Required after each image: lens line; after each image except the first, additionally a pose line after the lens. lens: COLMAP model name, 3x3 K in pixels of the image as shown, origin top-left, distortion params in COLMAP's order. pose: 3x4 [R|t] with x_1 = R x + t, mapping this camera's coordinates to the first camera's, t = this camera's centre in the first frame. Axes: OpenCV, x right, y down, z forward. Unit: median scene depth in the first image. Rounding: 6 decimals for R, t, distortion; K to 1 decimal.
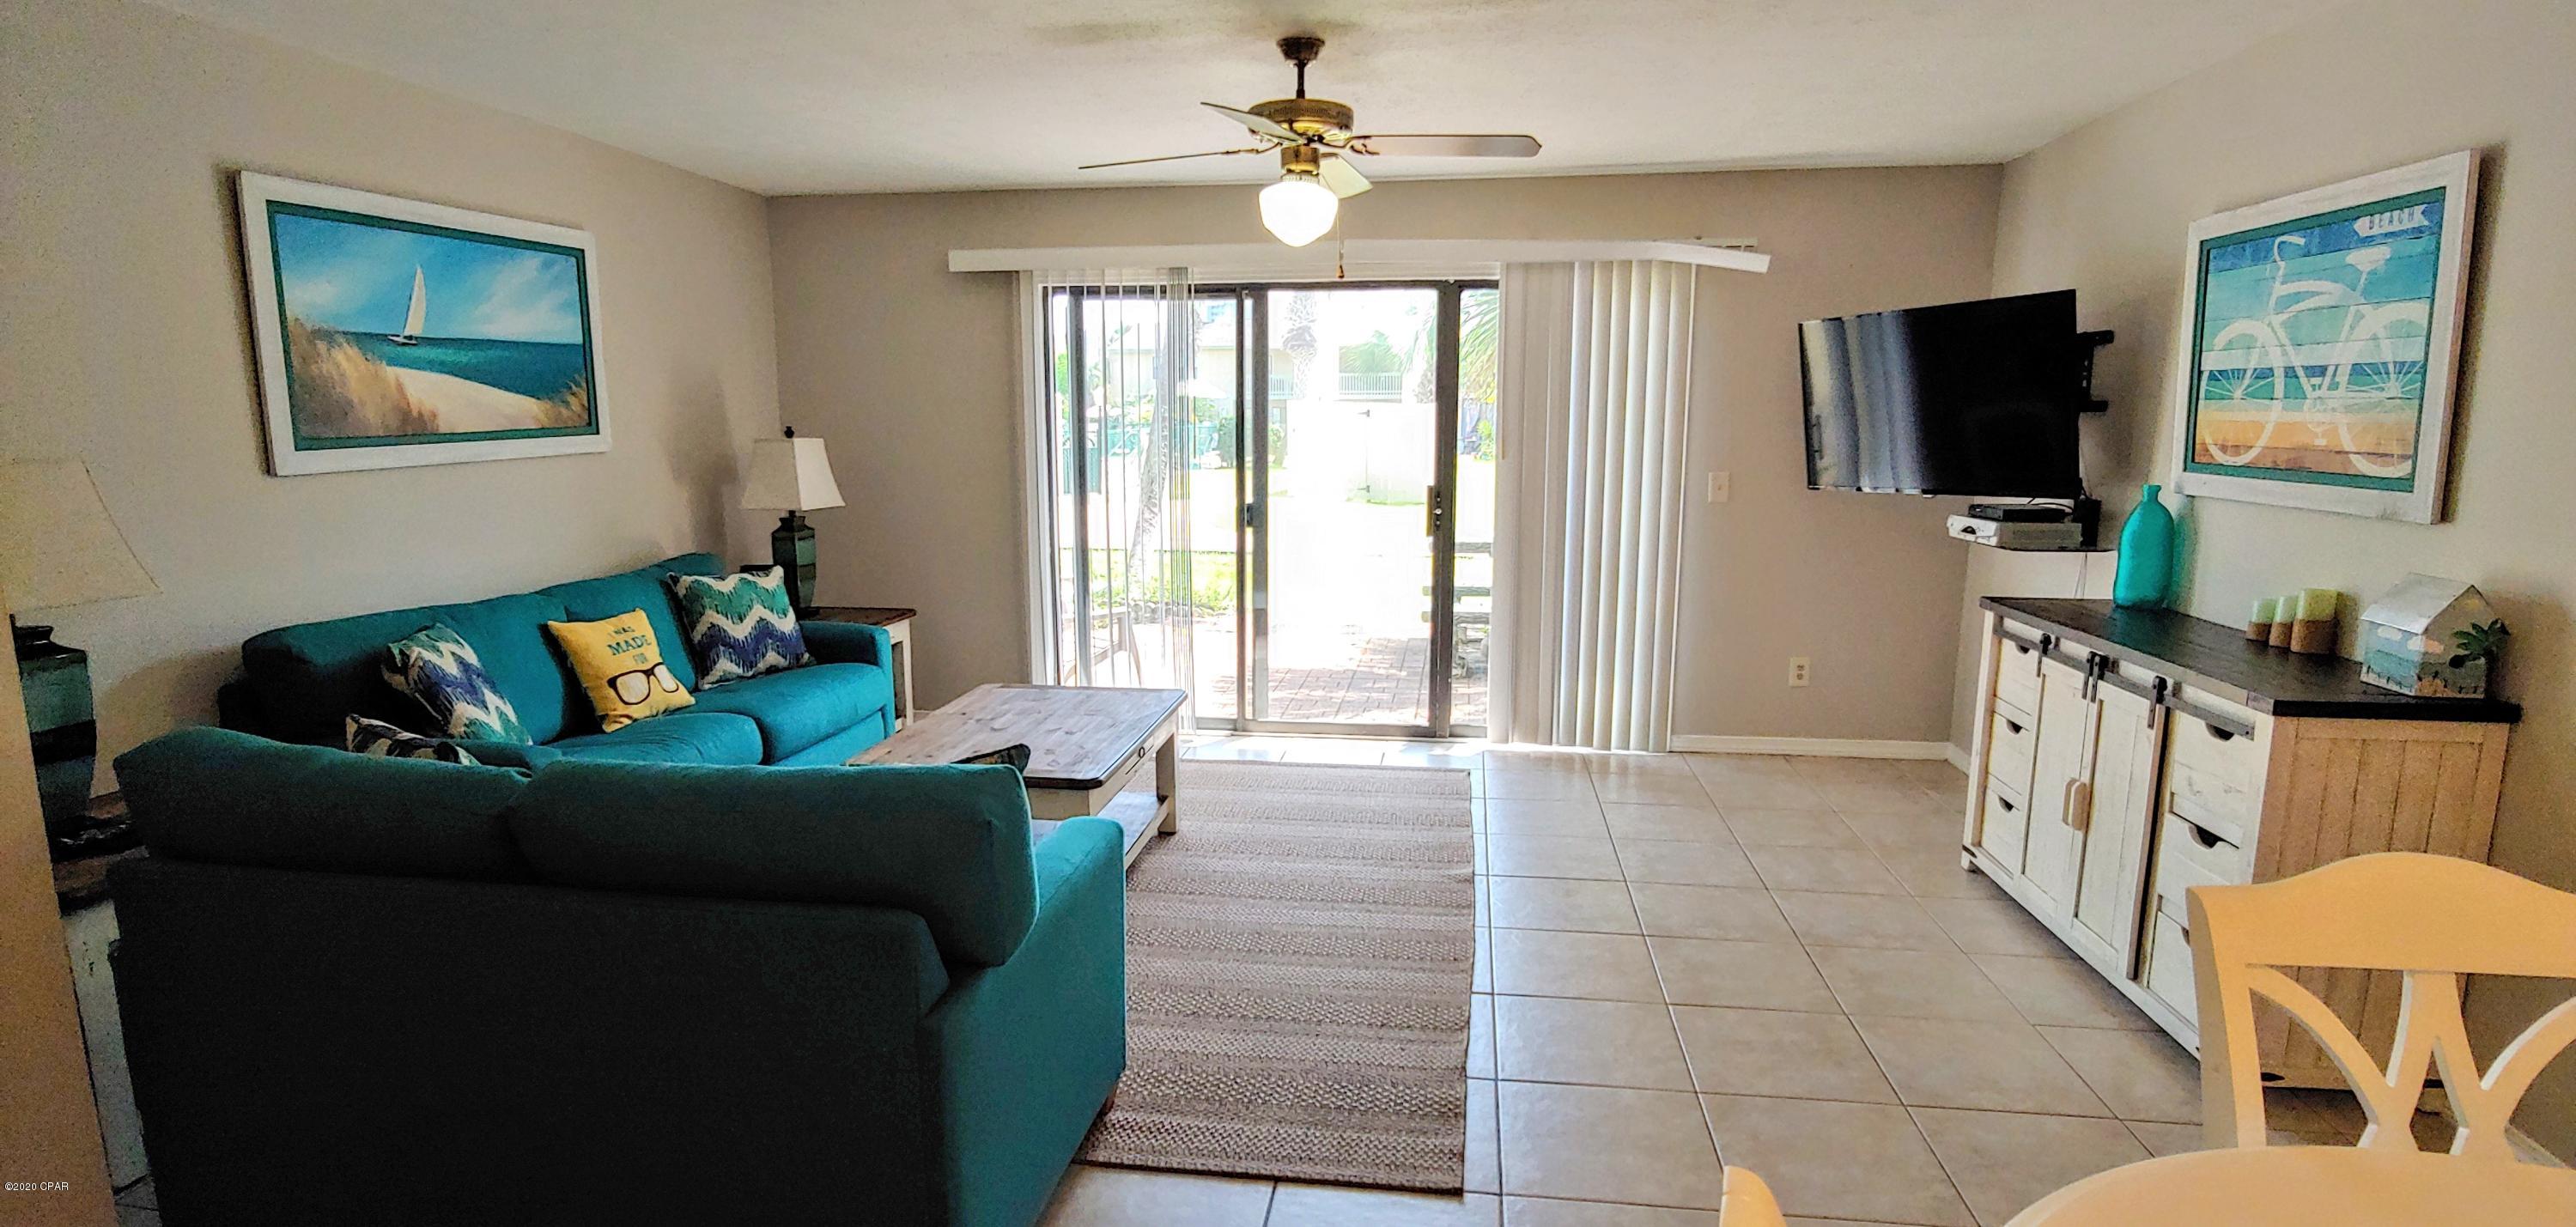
lens RADIAL K [[1291.4, 0, 1290.8], [0, 1291.4, 646.1], [0, 0, 1]] dist [-0.015656, -0.002388]
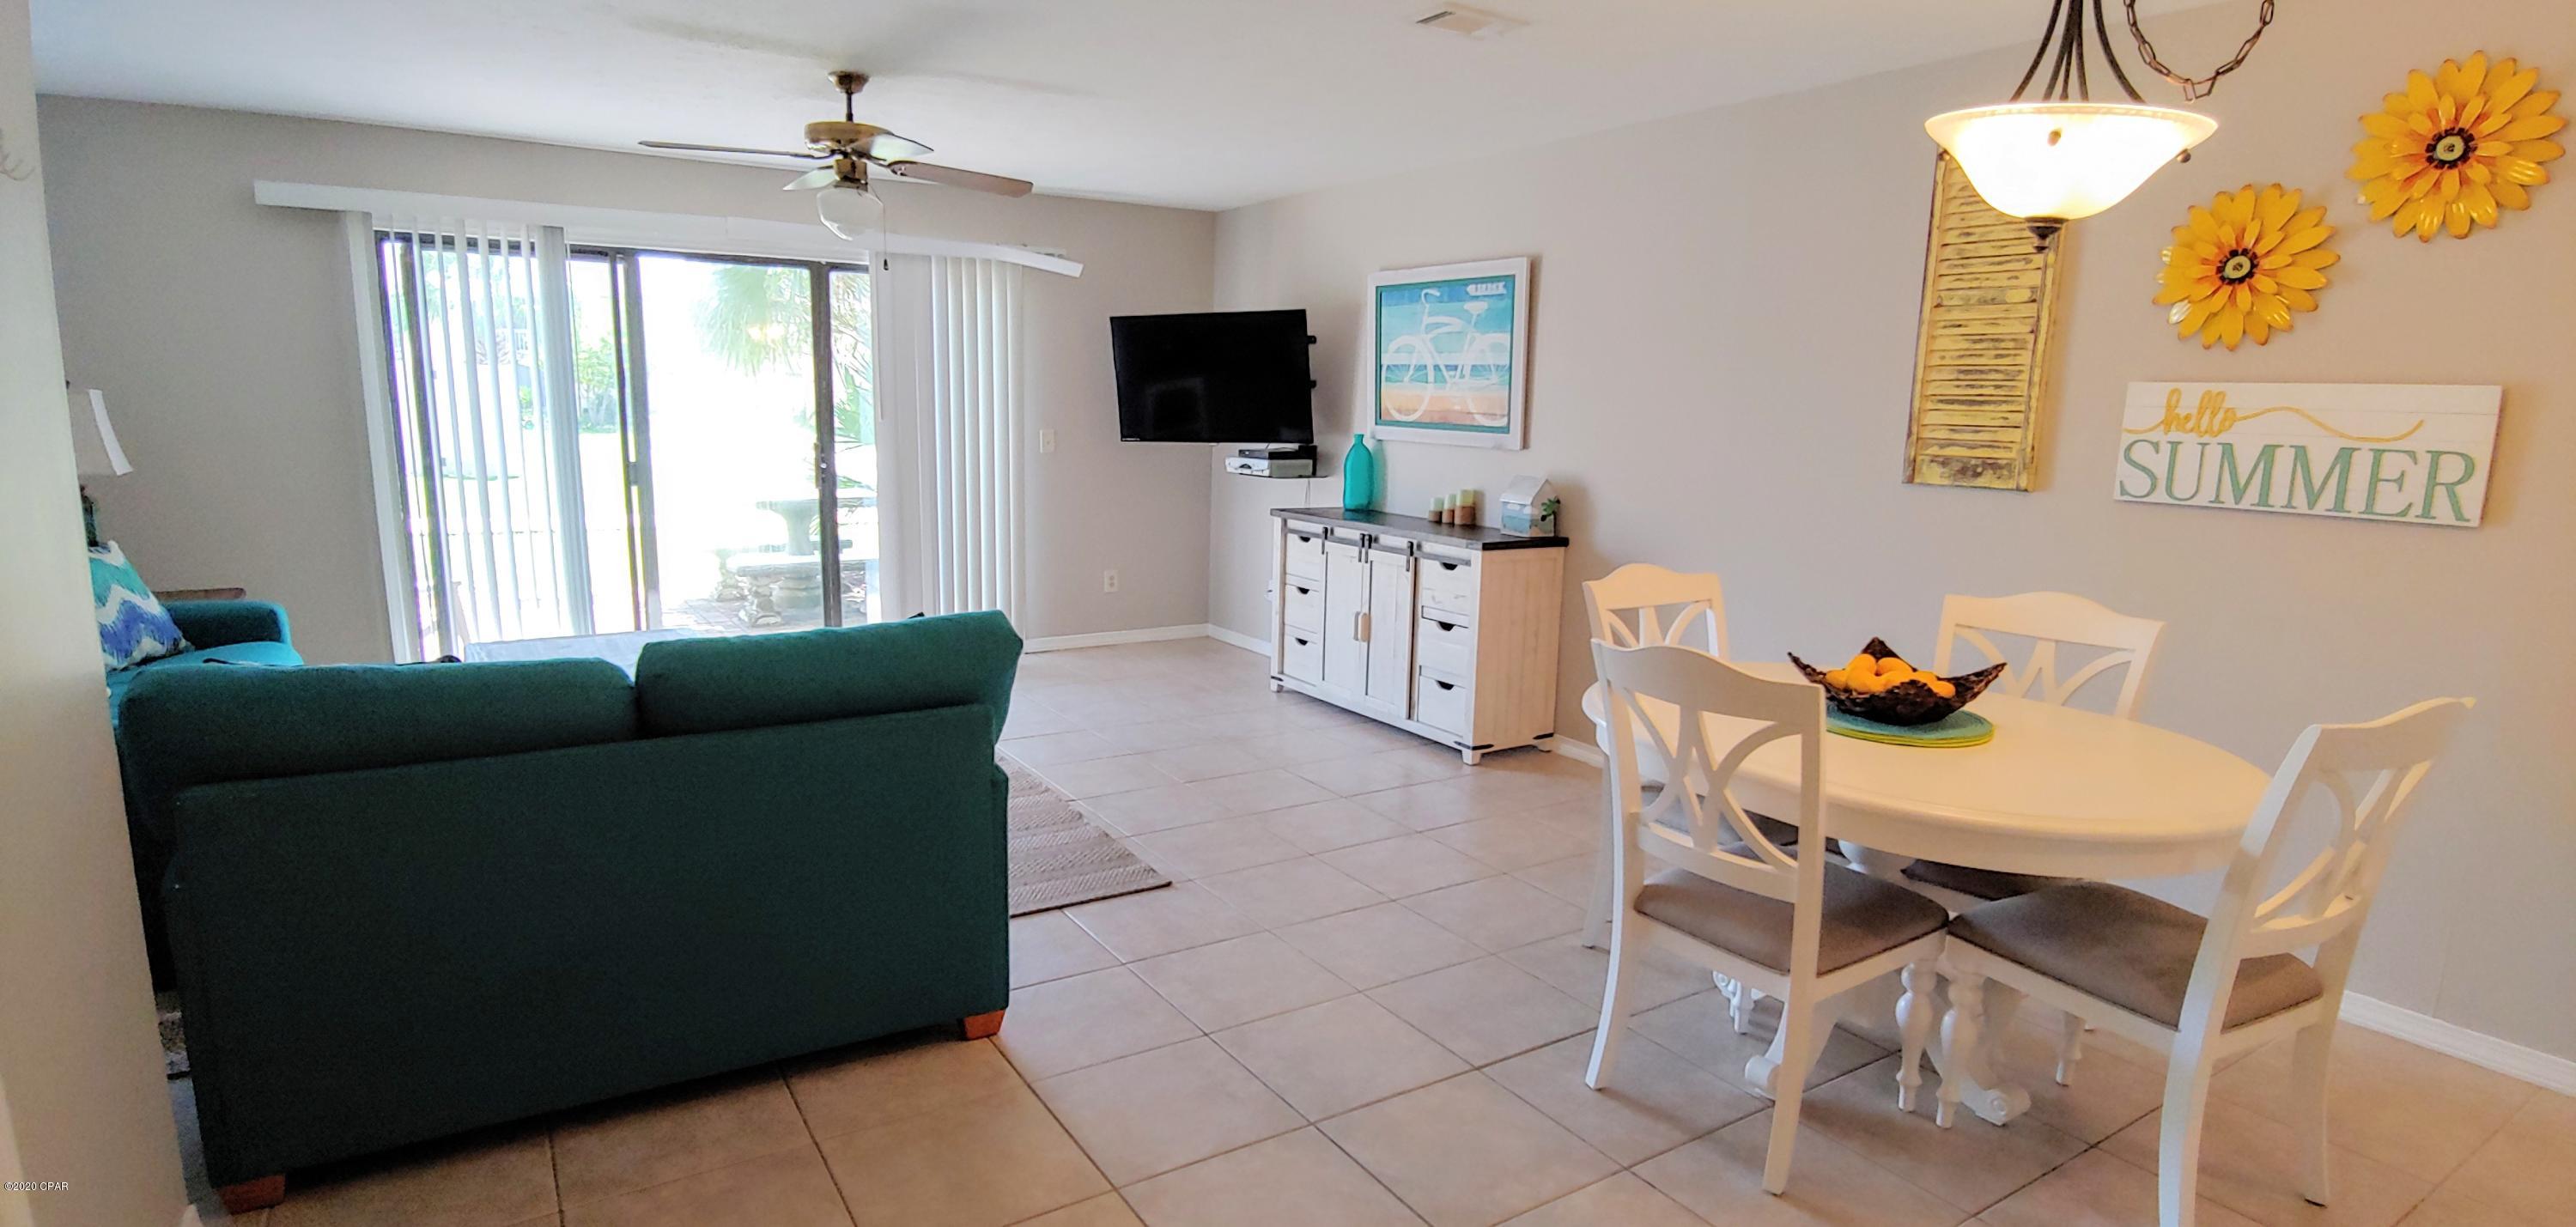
lens RADIAL K [[1291.4, 0, 1290.8], [0, 1291.4, 646.1], [0, 0, 1]] dist [-0.015656, -0.002388]
pose [[0.758187, -0.106539, 0.643274, -0.502989], [0.091797, 0.994176, 0.056460, 0.043808], [-0.645543, 0.016243, 0.763552, -0.201819]]
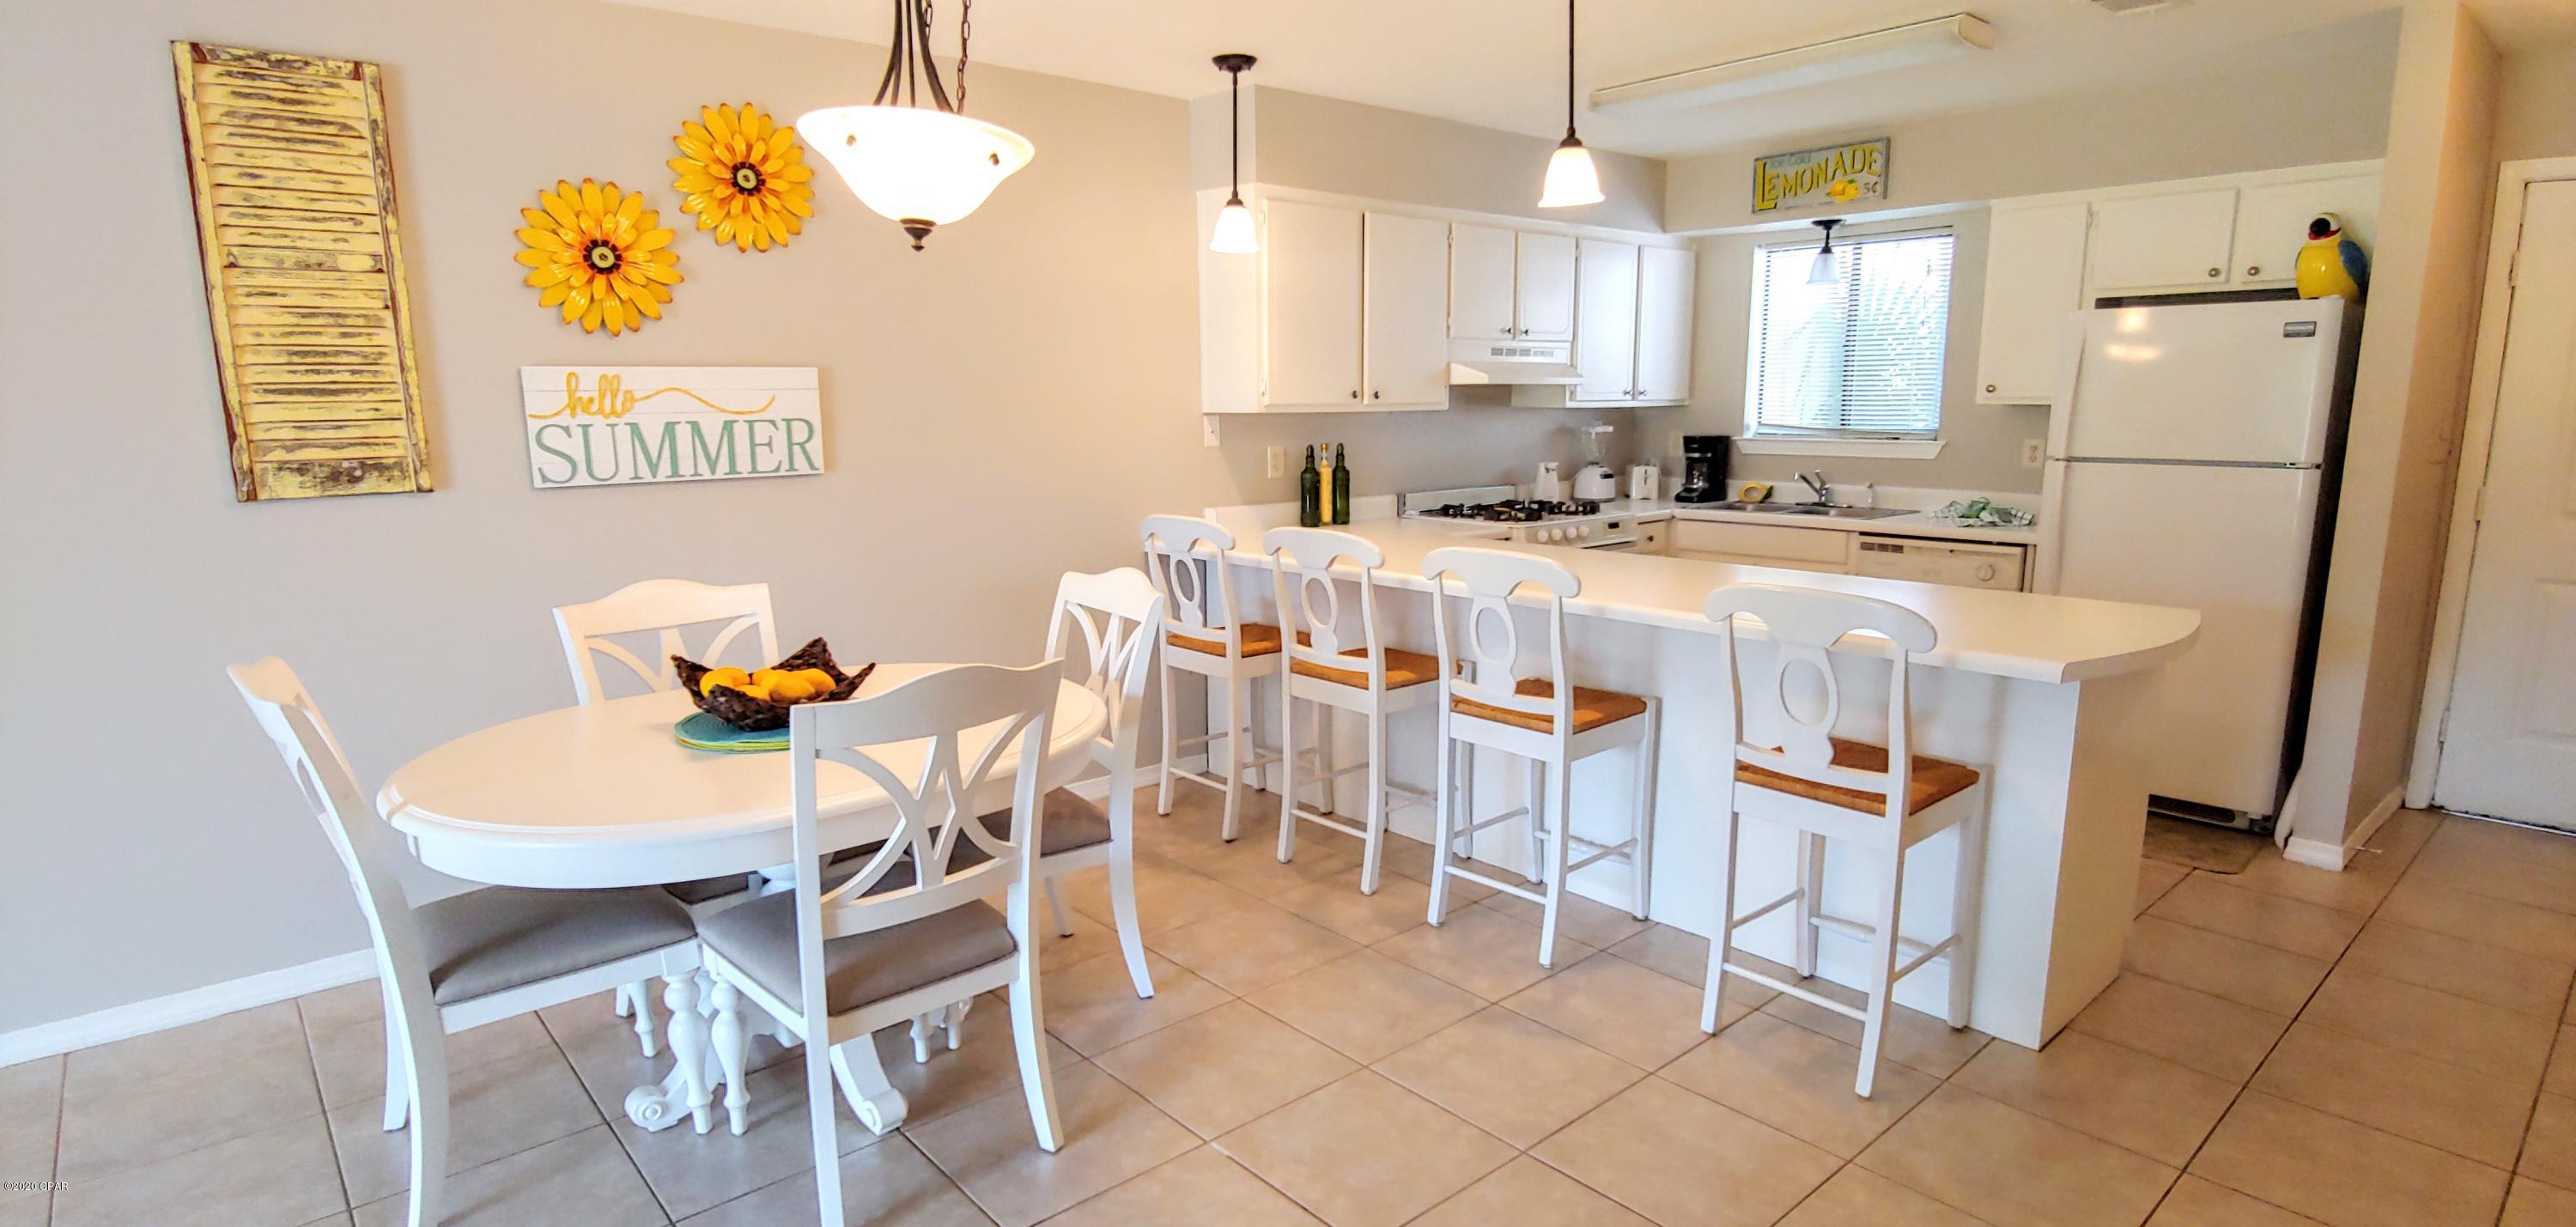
lens RADIAL K [[1294.2, 0, 1285.0], [0, 1294.2, 641.7], [0, 0, 1]] dist [-0.010885, -0.000118]
pose [[-0.756171, -0.116389, 0.643941, -0.426514], [0.124189, 0.940647, 0.315850, -0.077750], [-0.642482, 0.318807, -0.696835, 0.472392]]
